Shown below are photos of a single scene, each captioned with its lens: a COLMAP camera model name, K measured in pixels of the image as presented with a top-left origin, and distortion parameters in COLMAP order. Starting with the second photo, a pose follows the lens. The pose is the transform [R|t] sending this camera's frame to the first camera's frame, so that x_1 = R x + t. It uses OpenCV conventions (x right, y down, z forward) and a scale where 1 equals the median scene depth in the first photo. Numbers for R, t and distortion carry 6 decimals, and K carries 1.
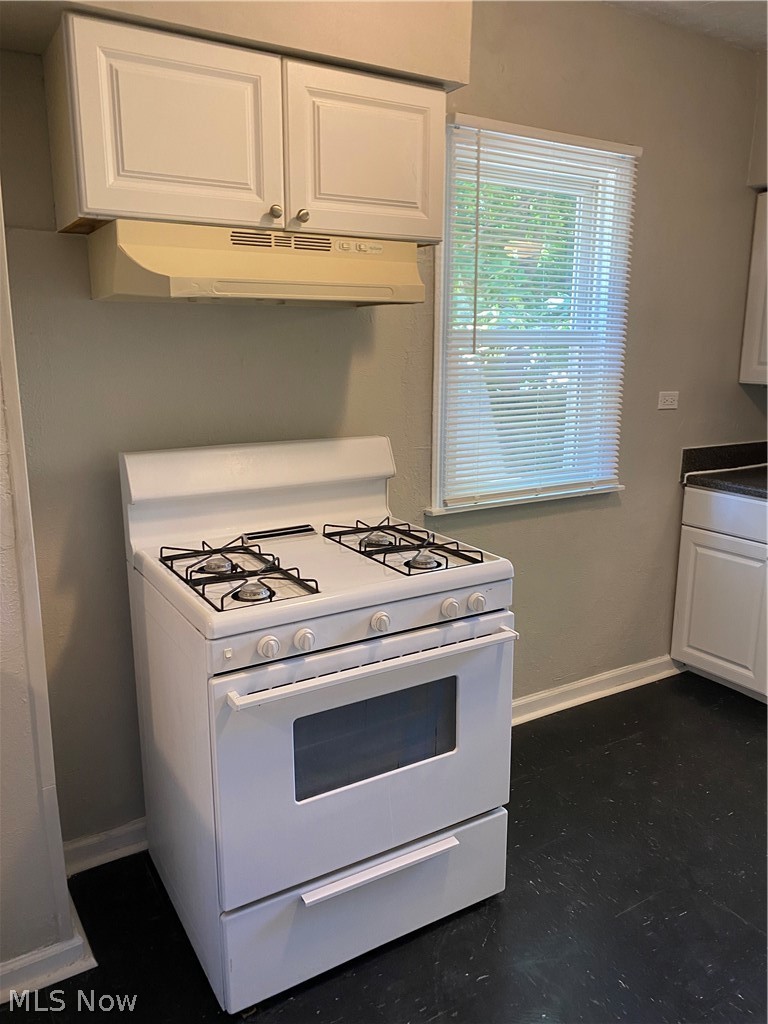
lens RADIAL K [[773.0, 0, 385.9], [0, 773.0, 507.3], [0, 0, 1]] dist [0.033149, -0.021860]
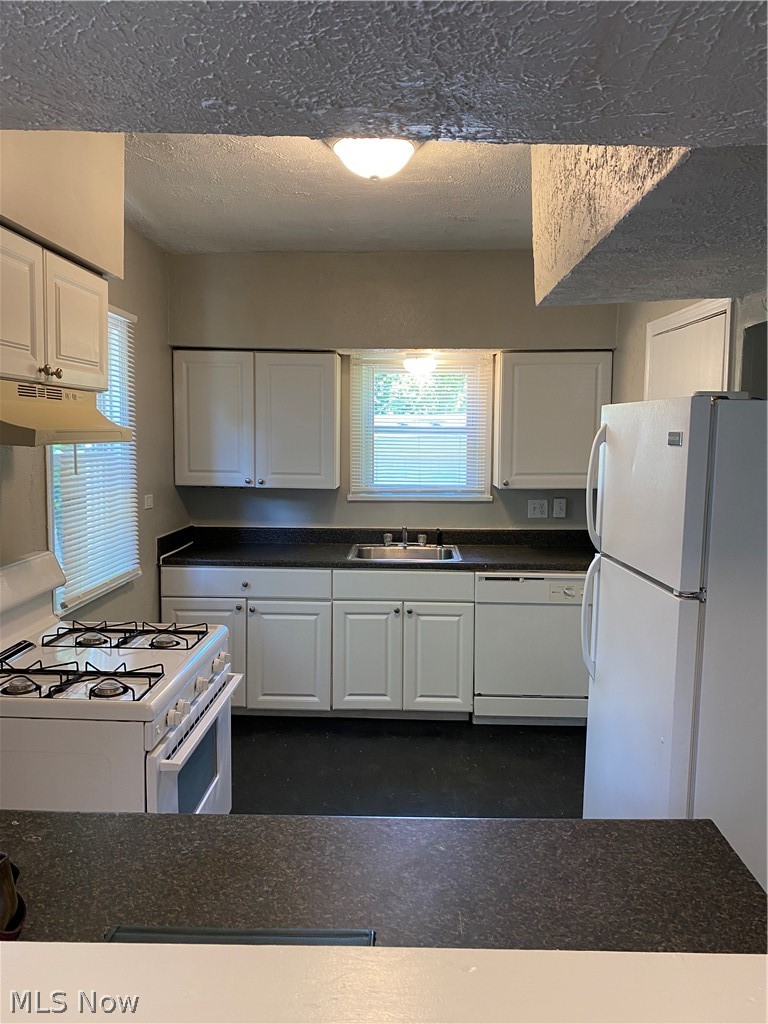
lens RADIAL K [[773.0, 0, 385.5], [0, 773.0, 508.3], [0, 0, 1]] dist [0.033149, -0.021860]
pose [[0.537415, -0.068664, 0.840518, -0.528919], [0.154958, 0.987750, -0.018387, -0.044606], [-0.828959, 0.140126, 0.541472, -0.018252]]
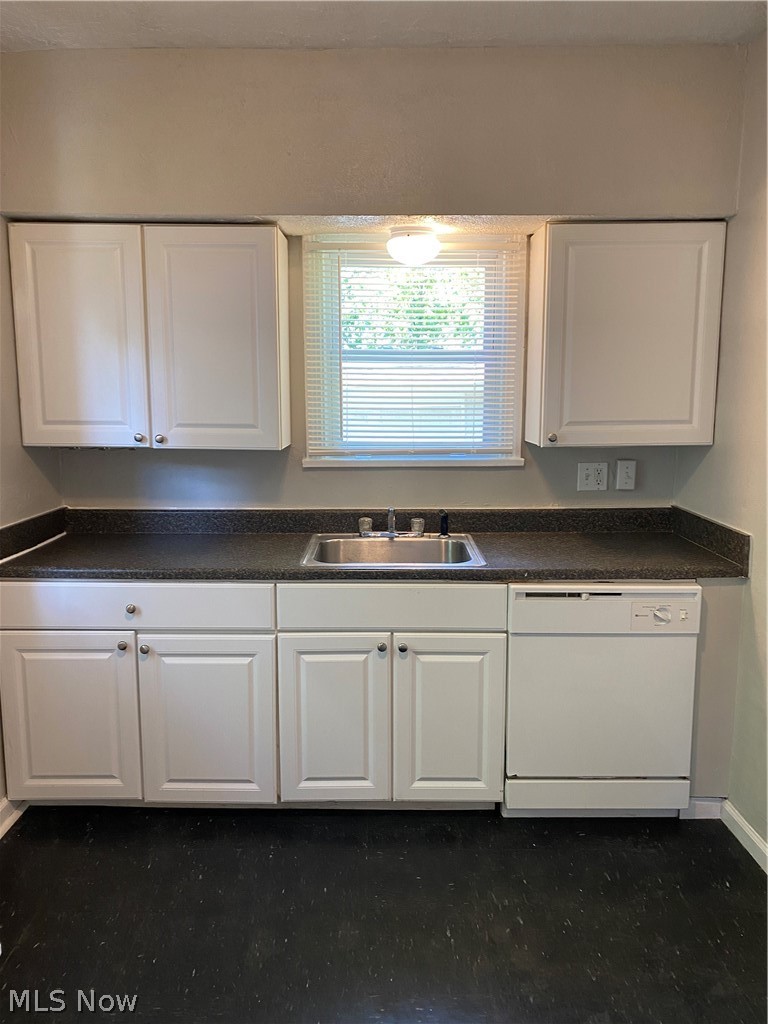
lens RADIAL K [[773.0, 0, 380.8], [0, 773.0, 515.0], [0, 0, 1]] dist [0.033149, -0.021860]
pose [[0.511997, -0.128003, 0.849396, -0.075530], [0.165102, 0.985062, 0.048928, -0.071406], [-0.842971, 0.115186, 0.525483, 0.274761]]
